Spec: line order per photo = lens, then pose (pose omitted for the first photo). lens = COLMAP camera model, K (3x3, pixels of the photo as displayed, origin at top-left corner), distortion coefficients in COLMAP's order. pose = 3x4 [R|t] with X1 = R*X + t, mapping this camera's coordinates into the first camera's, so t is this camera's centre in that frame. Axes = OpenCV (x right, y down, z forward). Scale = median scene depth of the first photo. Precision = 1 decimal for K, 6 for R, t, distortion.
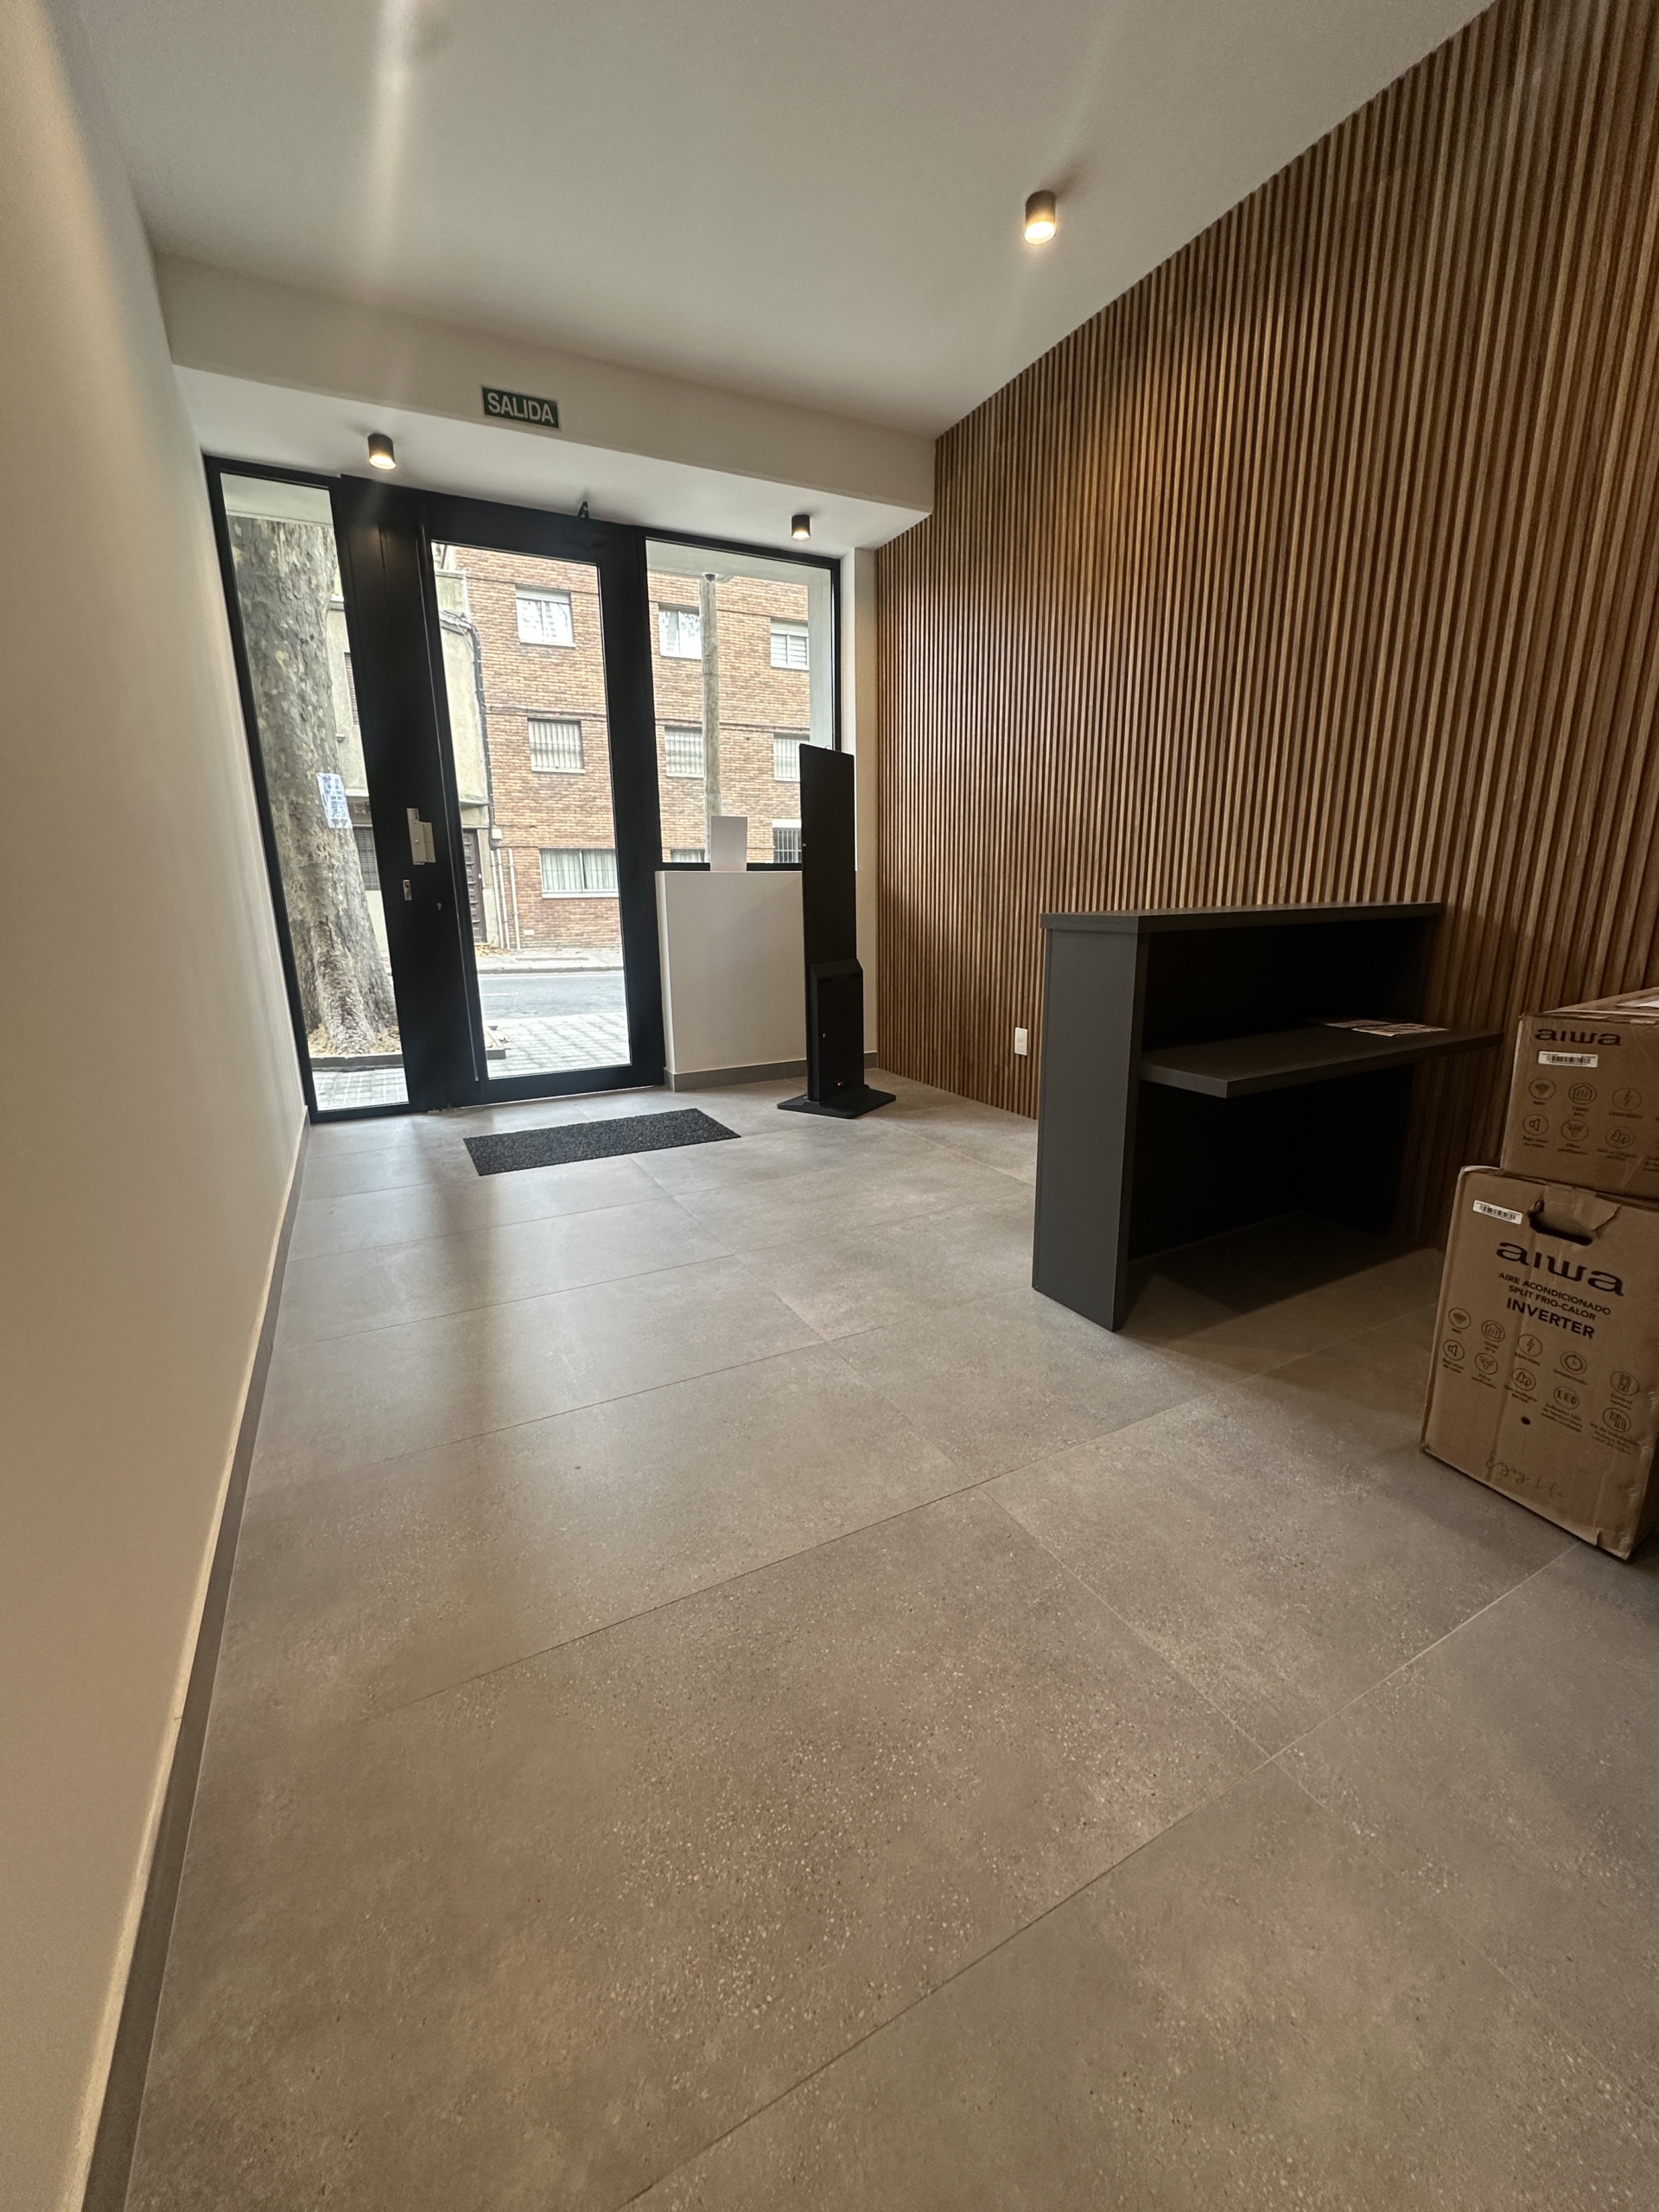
lens RADIAL K [[877.2, 0, 828.0], [0, 877.2, 1108.6], [0, 0, 1]] dist [-0.004148, 0.000466]
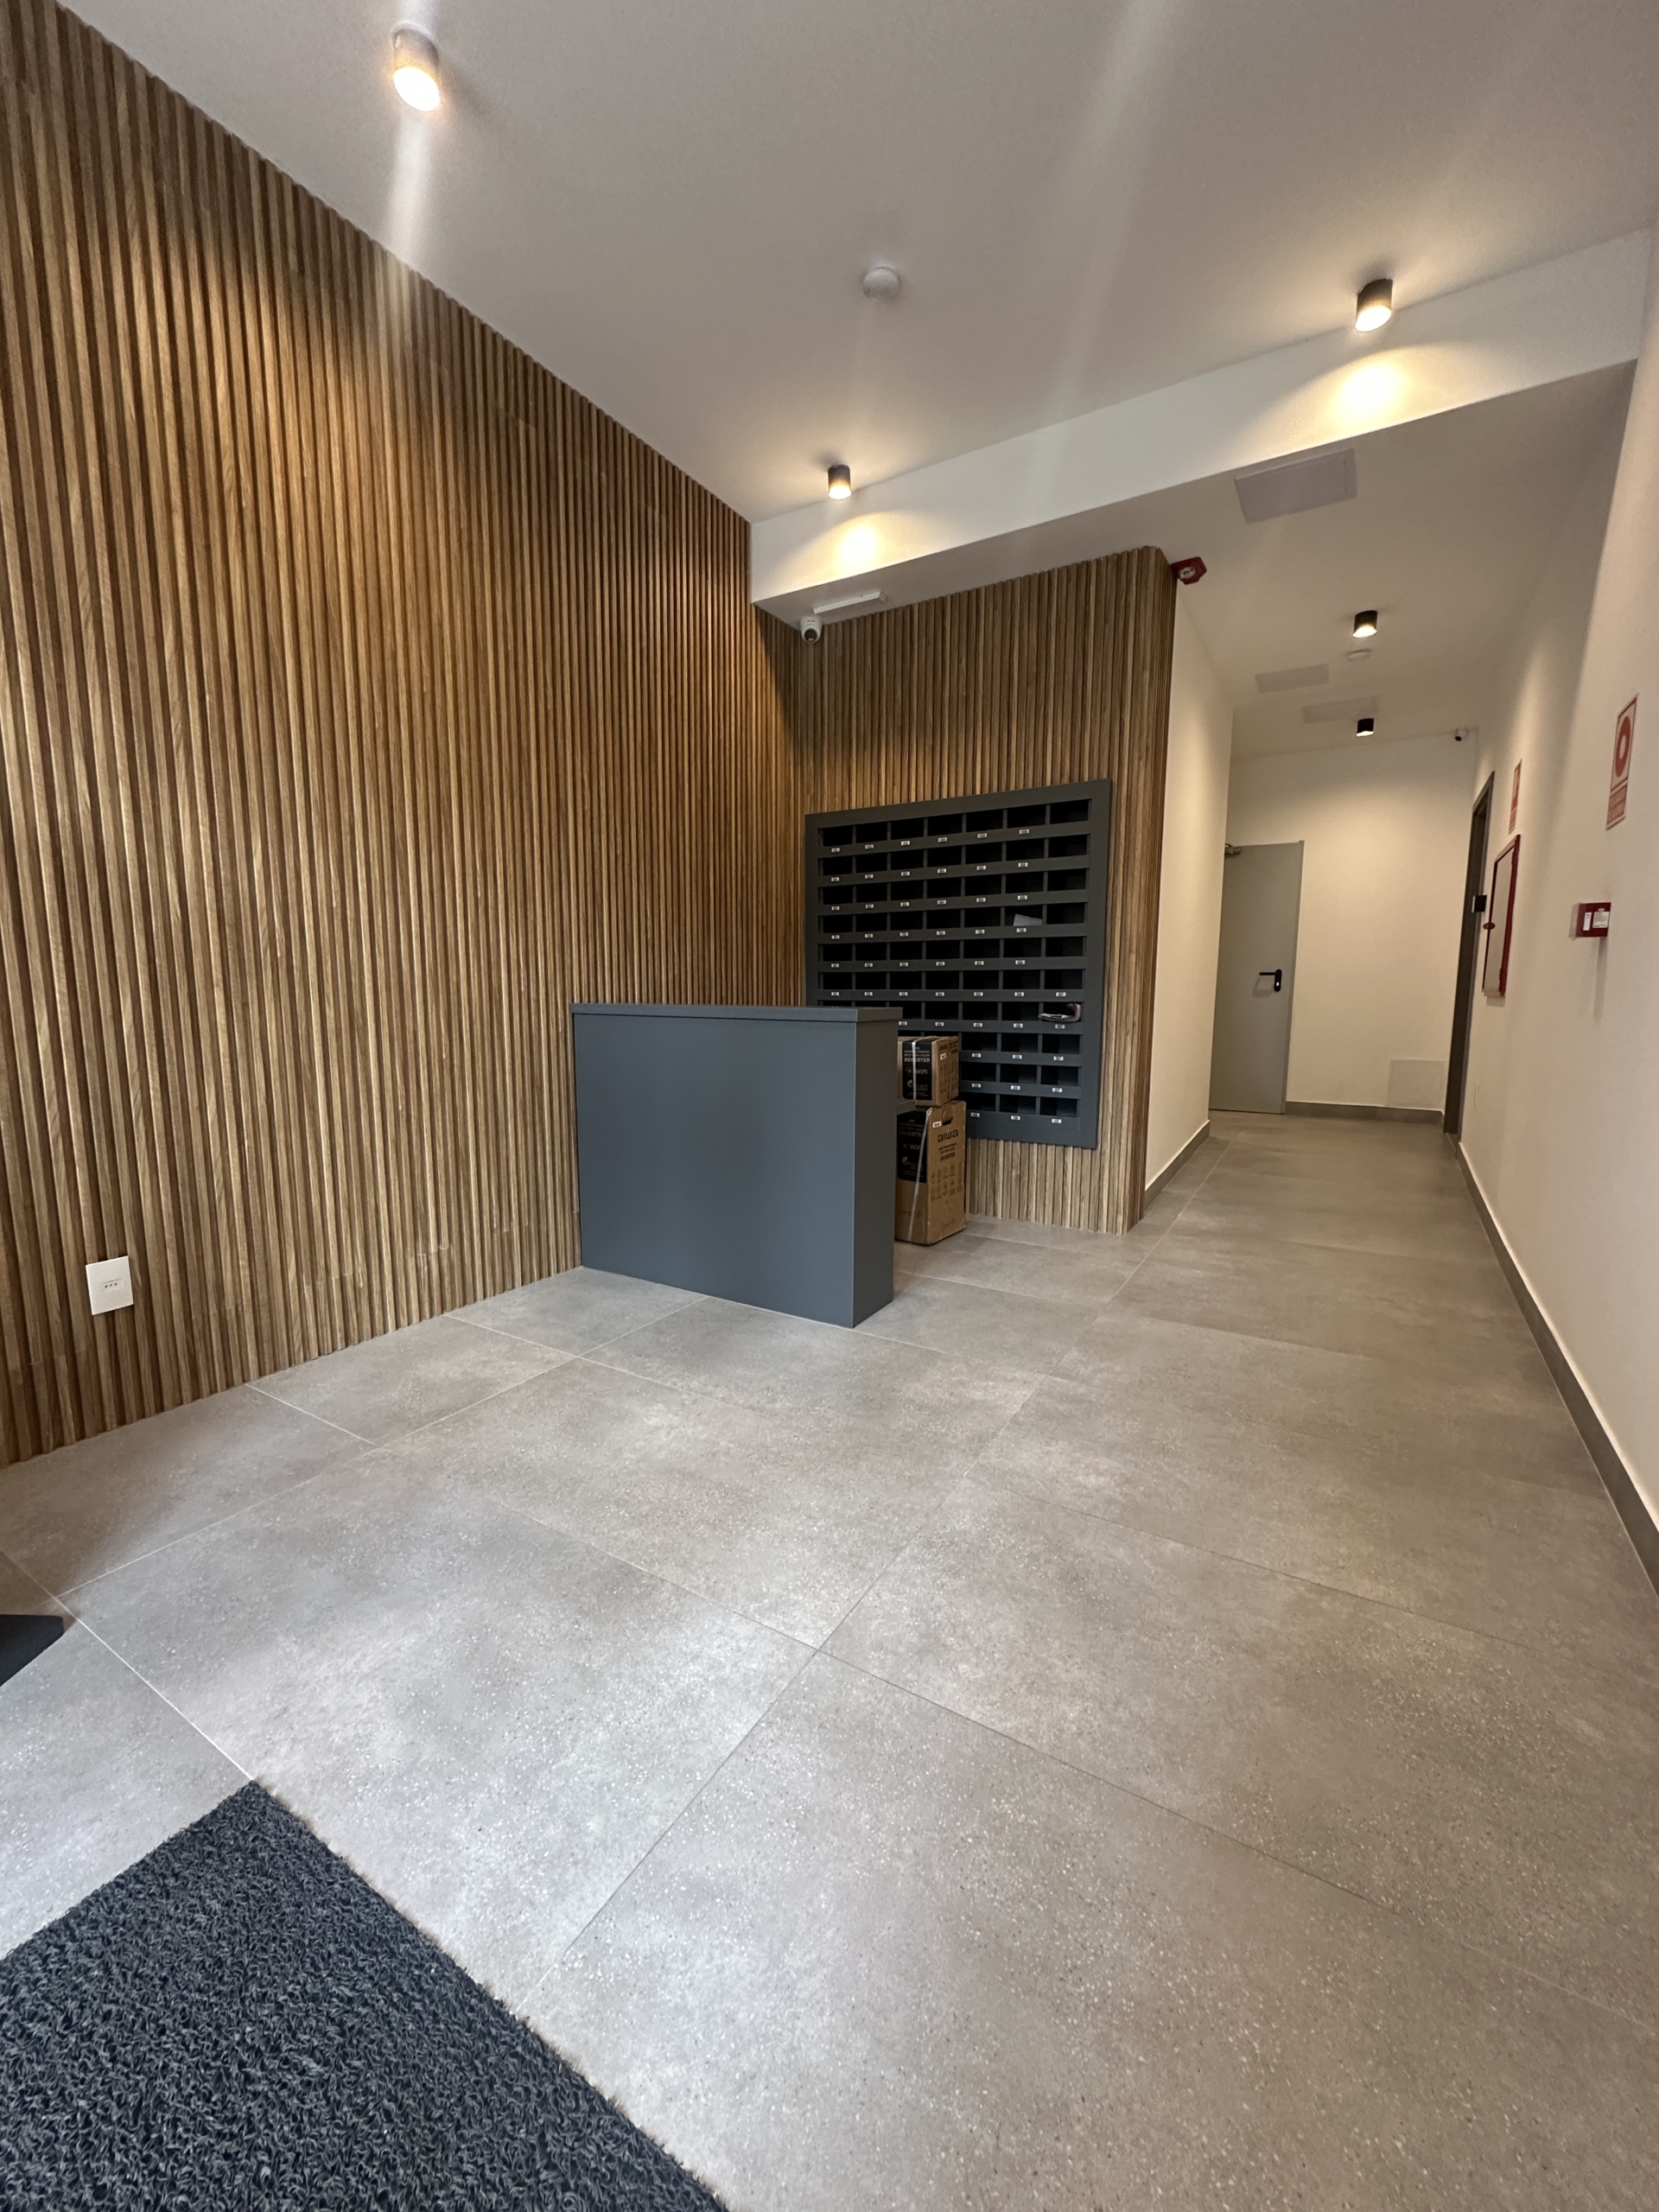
lens RADIAL K [[877.2, 0, 828.0], [0, 877.2, 1108.6], [0, 0, 1]] dist [-0.004148, 0.000466]
pose [[-0.511882, -0.100041, 0.853211, -0.539032], [0.214892, 0.946708, 0.239928, -0.269175], [-0.831744, 0.306163, -0.463105, 1.129397]]
